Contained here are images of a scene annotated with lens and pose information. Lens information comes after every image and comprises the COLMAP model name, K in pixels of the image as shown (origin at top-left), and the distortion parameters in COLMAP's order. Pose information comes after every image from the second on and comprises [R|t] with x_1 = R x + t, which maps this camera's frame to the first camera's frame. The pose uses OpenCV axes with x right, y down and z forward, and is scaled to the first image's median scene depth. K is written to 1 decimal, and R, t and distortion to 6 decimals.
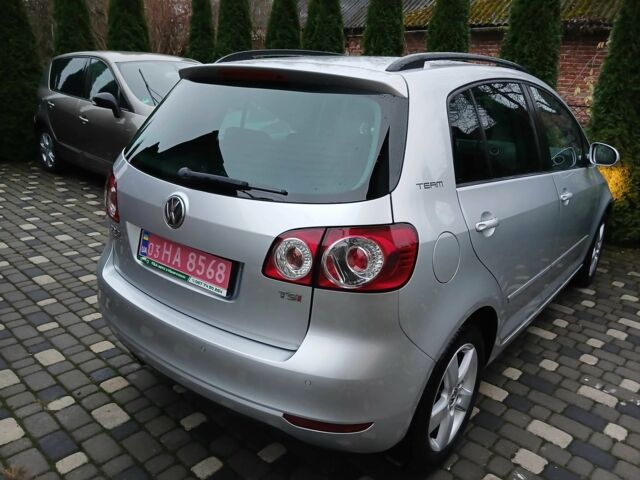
lens RADIAL K [[514.3, 0, 320.0], [0, 514.3, 240.0], [0, 0, 1]] dist [0.001402, -0.004126]
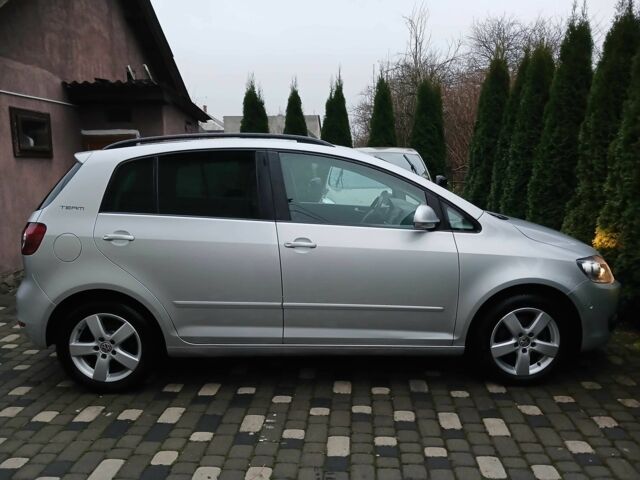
lens RADIAL K [[505.8, 0, 320.0], [0, 505.8, 240.0], [0, 0, 1]] dist [0.005769, -0.006237]
pose [[0.624286, 0.063855, -0.778581, 1.345128], [-0.196894, 0.977339, -0.077719, -0.017227], [0.755976, 0.201817, 0.622712, 0.344926]]
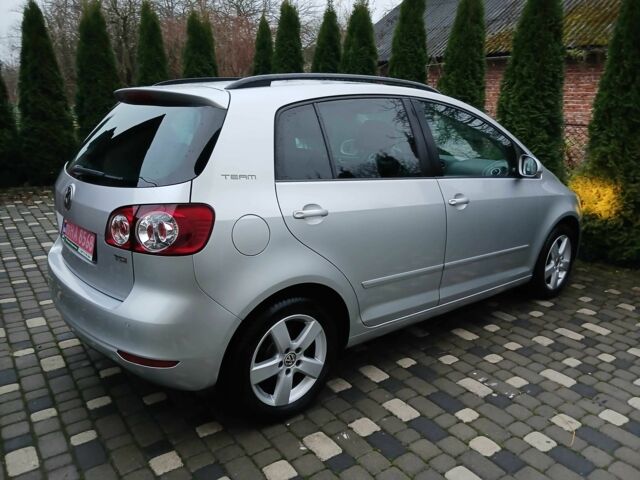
lens RADIAL K [[511.1, 0, 322.0], [0, 511.1, 244.1], [0, 0, 1]] dist [0.002261, -0.005824]
pose [[0.979400, 0.027898, -0.199993, 0.407356], [-0.037847, 0.998220, -0.046099, 0.065172], [0.198351, 0.052719, 0.978712, -0.104954]]
